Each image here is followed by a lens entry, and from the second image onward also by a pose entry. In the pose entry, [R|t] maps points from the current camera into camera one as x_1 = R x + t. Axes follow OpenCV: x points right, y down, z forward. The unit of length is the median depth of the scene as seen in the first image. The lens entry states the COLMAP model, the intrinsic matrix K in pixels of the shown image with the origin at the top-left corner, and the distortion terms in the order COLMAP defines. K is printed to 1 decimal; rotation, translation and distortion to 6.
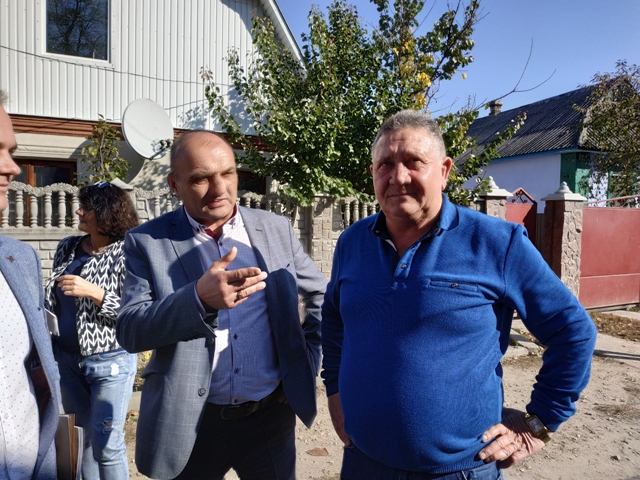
lens RADIAL K [[479.5, 0, 326.2], [0, 479.5, 245.3], [0, 0, 1]] dist [0.014927, -0.034315]
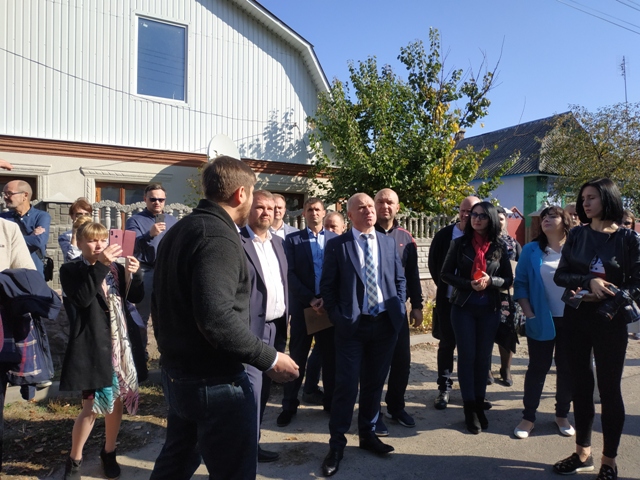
lens RADIAL K [[479.5, 0, 328.0], [0, 479.5, 251.4], [0, 0, 1]] dist [0.014927, -0.034315]
pose [[0.992392, -0.012834, 0.122447, -0.265720], [0.014950, 0.999754, -0.016378, 0.016915], [-0.122207, 0.018084, 0.992340, -0.241491]]
